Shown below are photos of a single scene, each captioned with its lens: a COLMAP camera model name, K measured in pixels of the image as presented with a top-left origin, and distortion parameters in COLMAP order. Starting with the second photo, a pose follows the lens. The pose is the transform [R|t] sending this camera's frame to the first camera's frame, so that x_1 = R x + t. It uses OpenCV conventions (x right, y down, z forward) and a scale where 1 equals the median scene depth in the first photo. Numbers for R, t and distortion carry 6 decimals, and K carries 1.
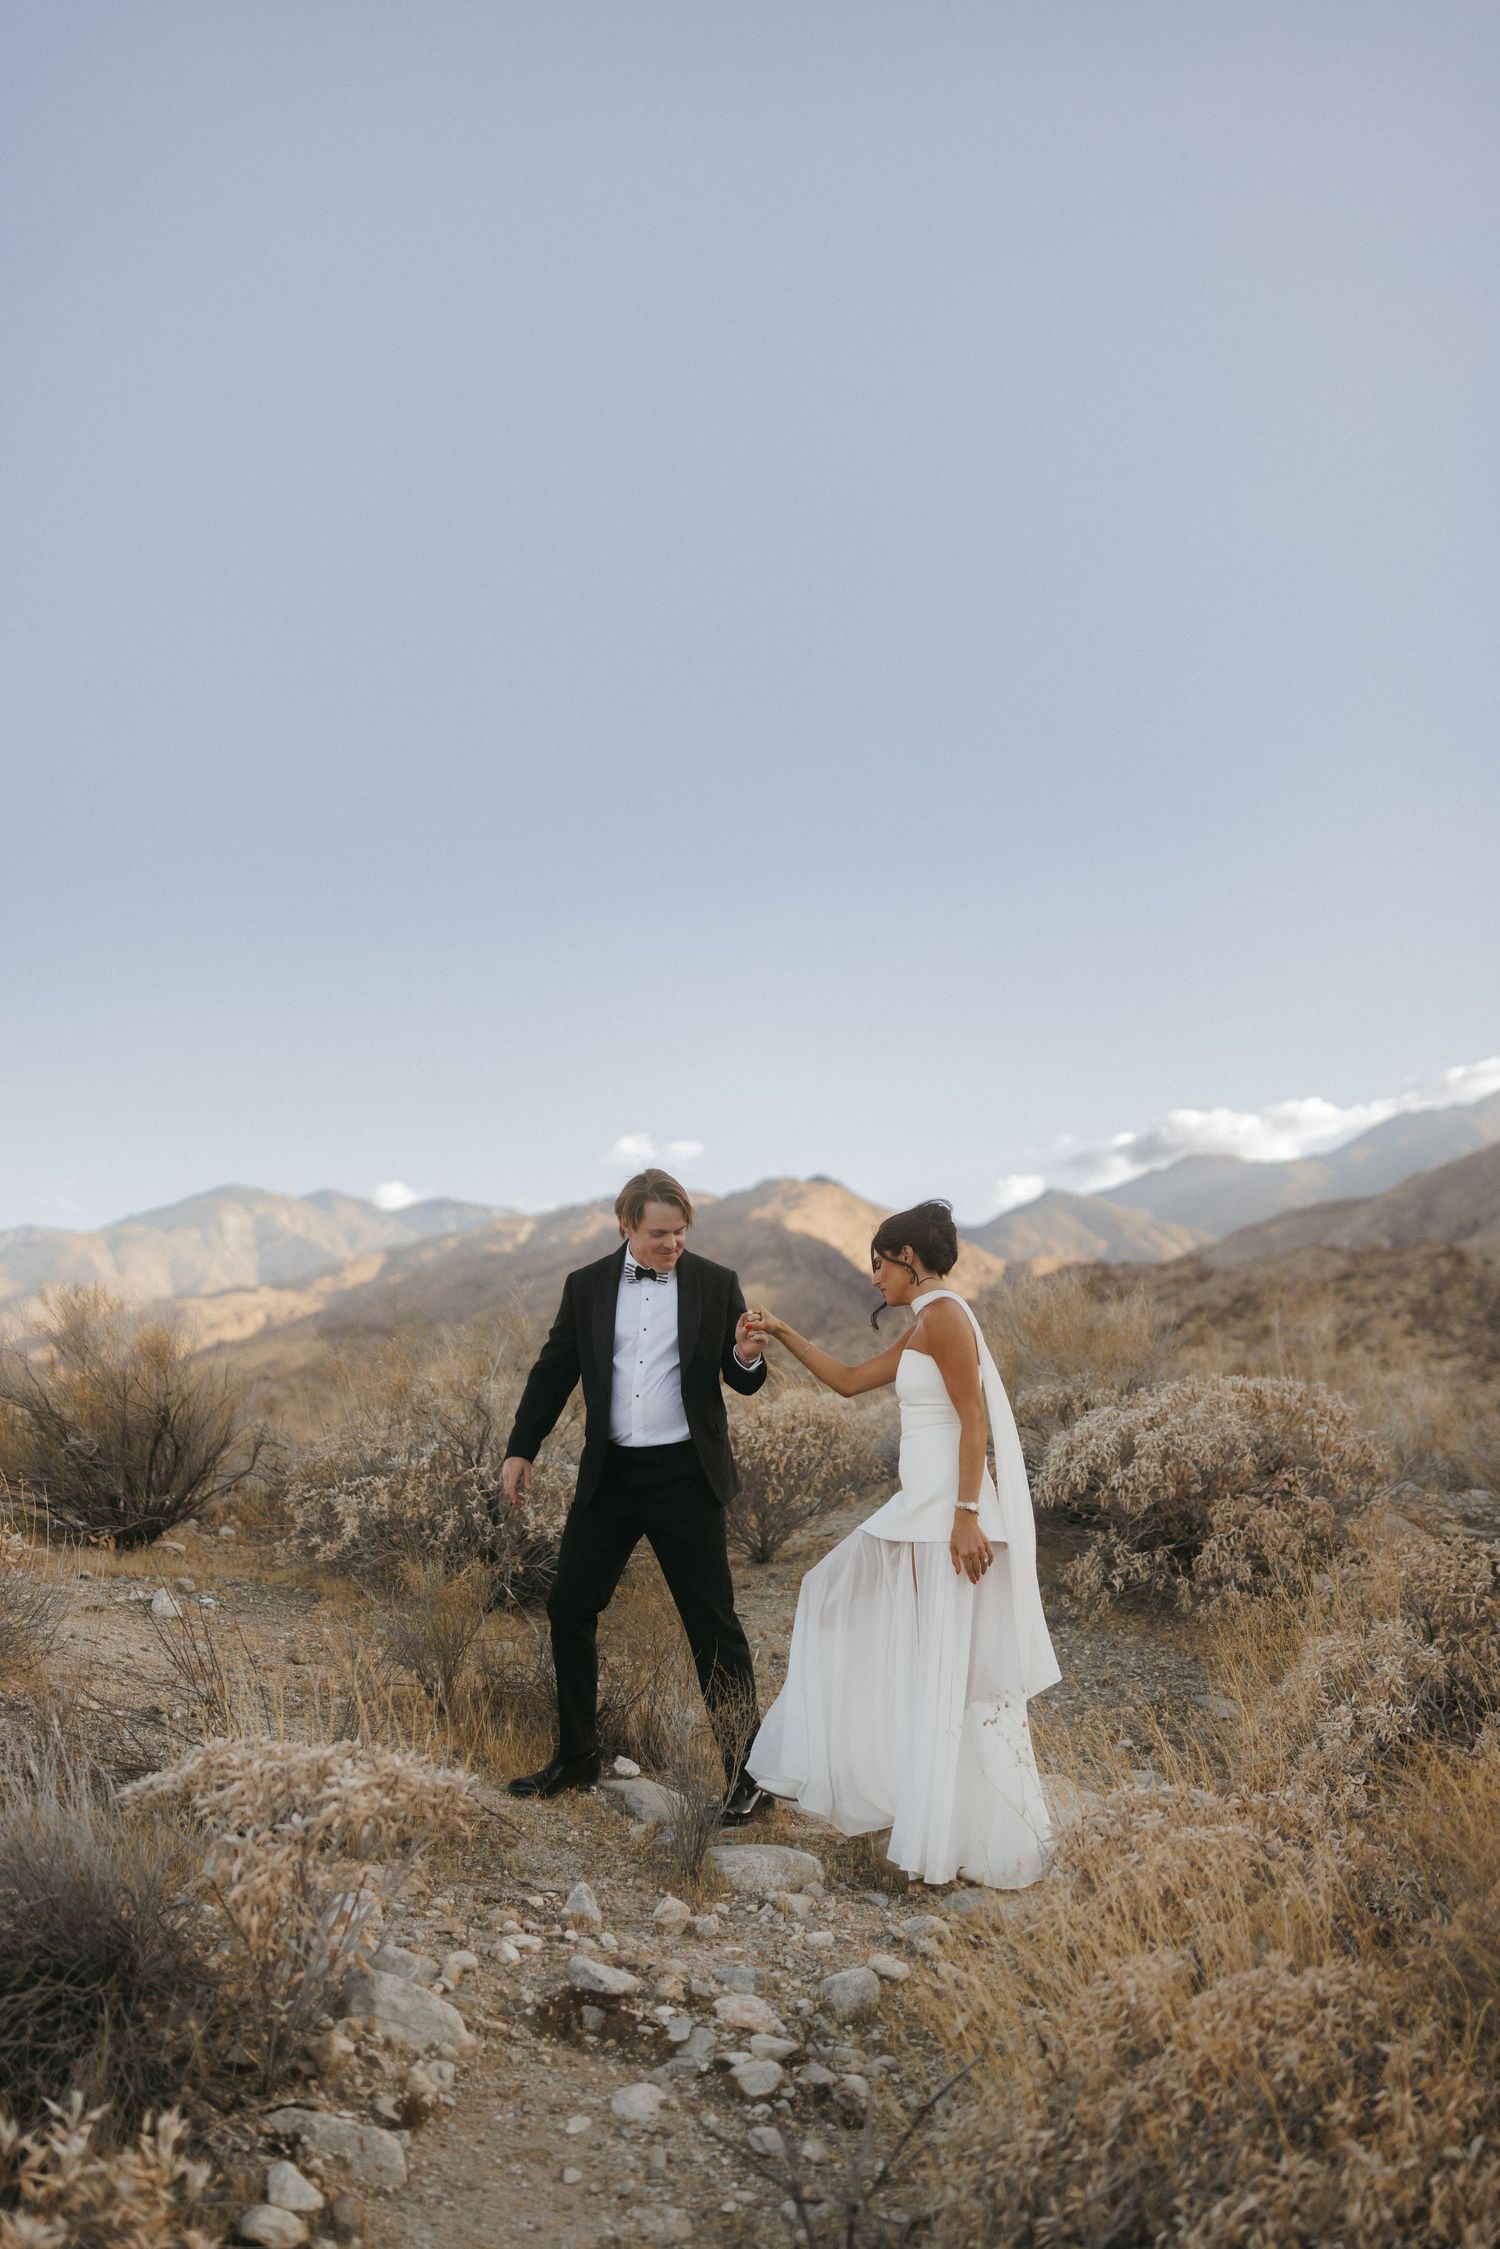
lens RADIAL K [[2251.7, 0, 750.0], [0, 2251.7, 1124.5], [0, 0, 1]] dist [0.007528, -0.010384]
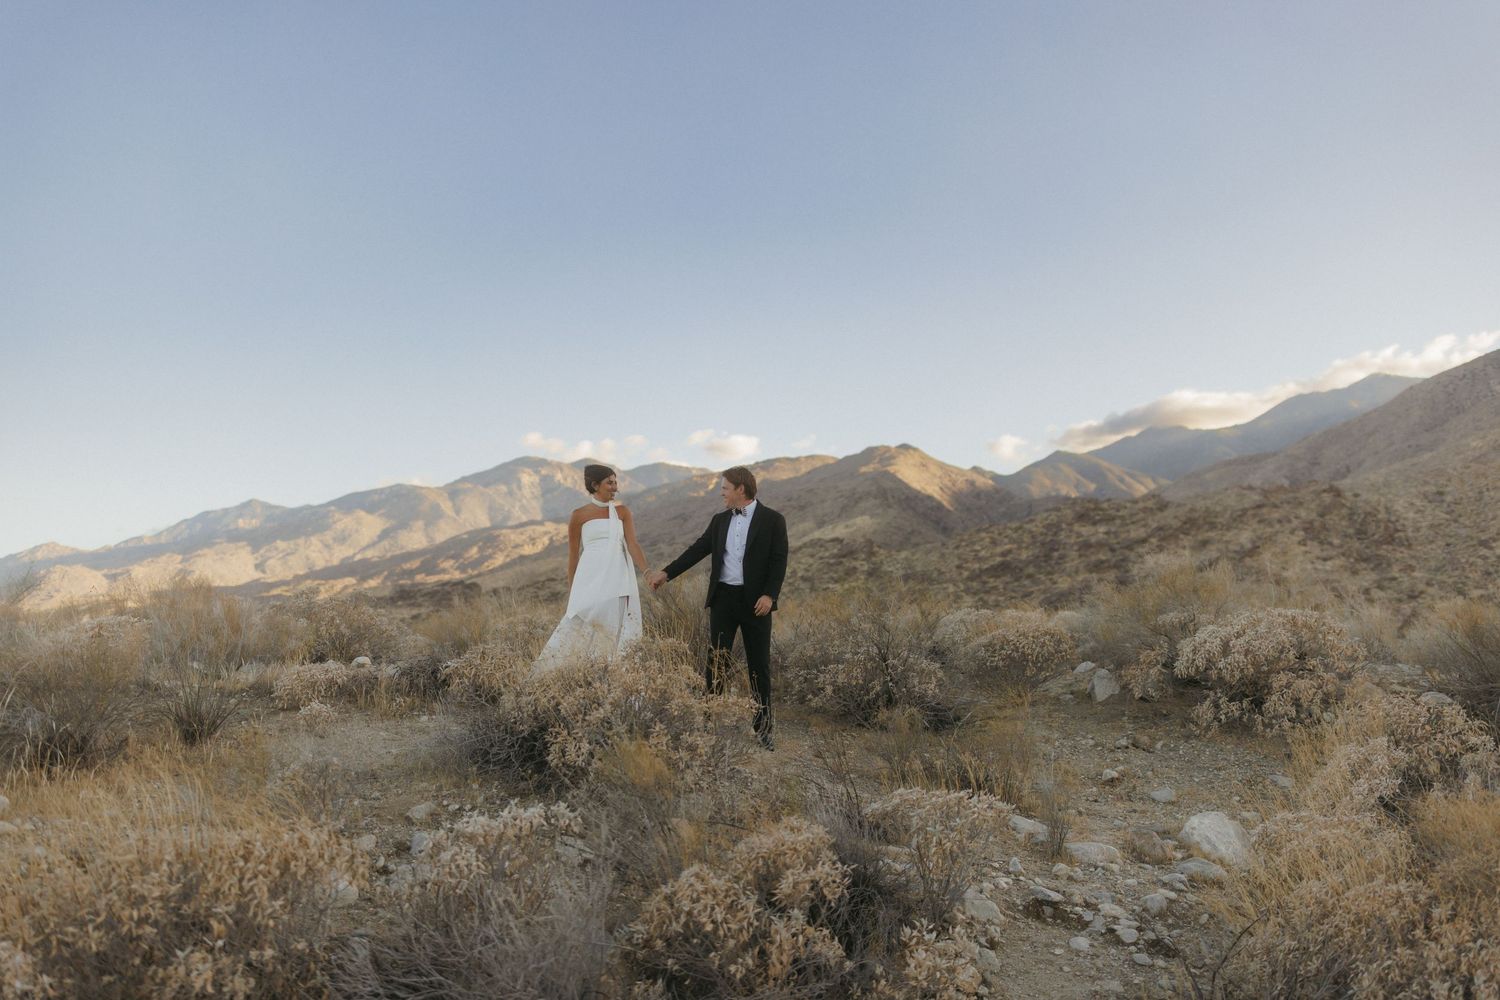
lens RADIAL K [[1466.0, 0, 734.1], [0, 1466.0, 494.5], [0, 0, 1]] dist [0.003205, -0.001783]
pose [[0.996314, -0.013293, -0.084750, -0.142547], [0.018024, 0.998307, 0.055309, -0.063393], [0.083871, -0.056633, 0.994866, -0.269634]]
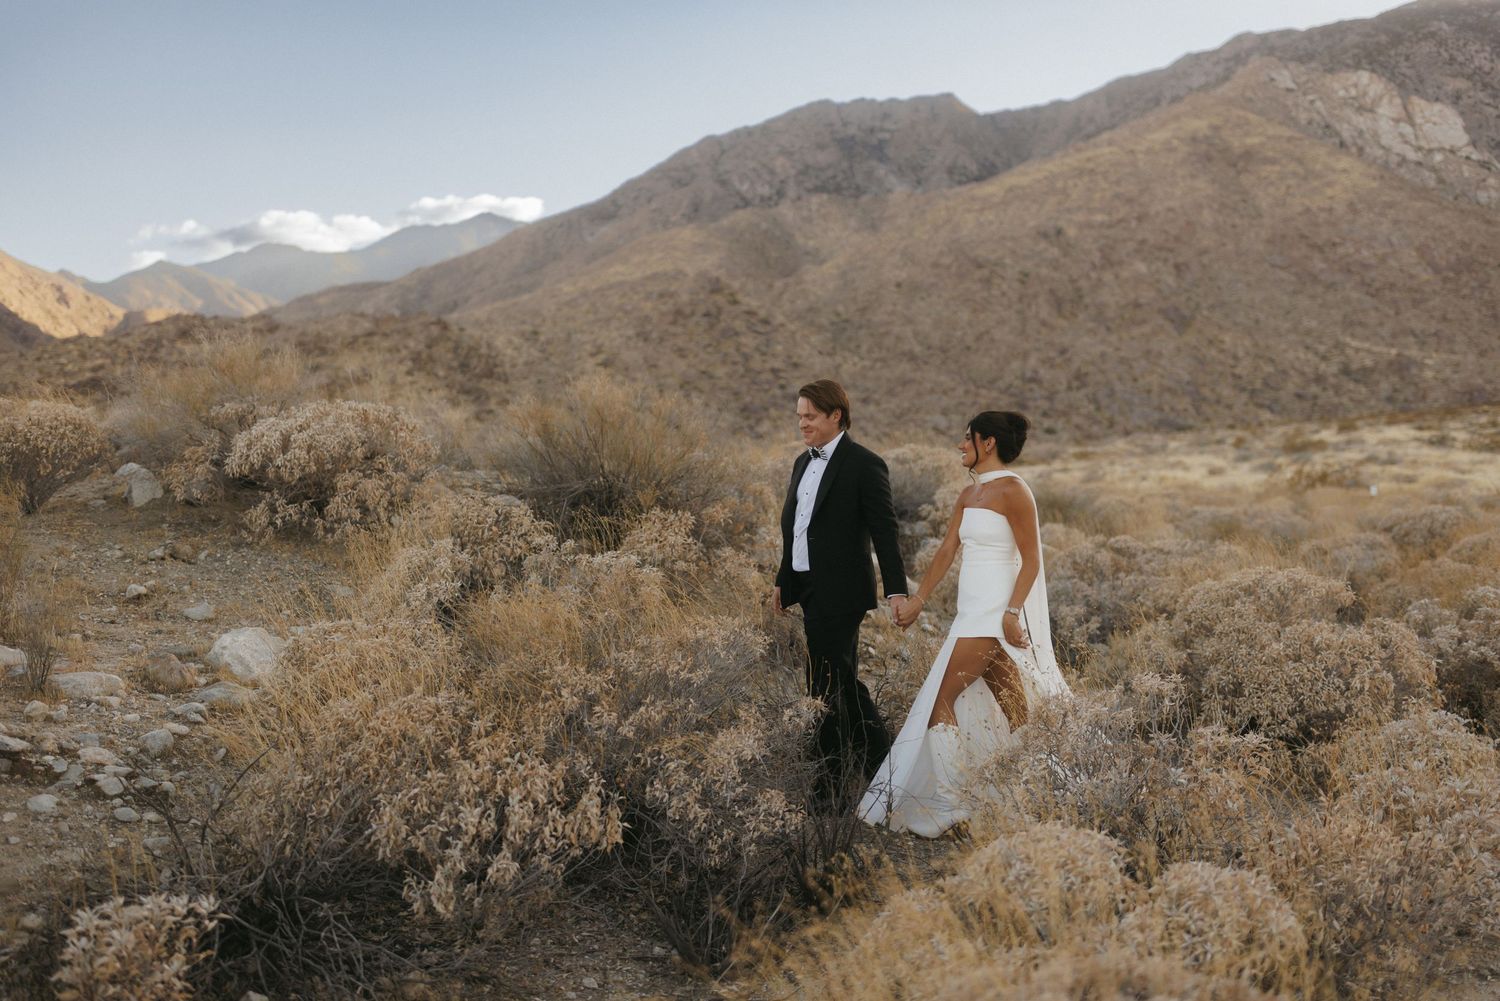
lens RADIAL K [[1501.8, 0, 745.3], [0, 1501.8, 500.2], [0, 0, 1]] dist [0.007528, -0.010384]
pose [[0.875441, -0.001924, 0.483321, -0.071733], [-0.083687, 0.984285, 0.155500, -0.014947], [-0.476024, -0.176579, 0.861522, -0.122017]]
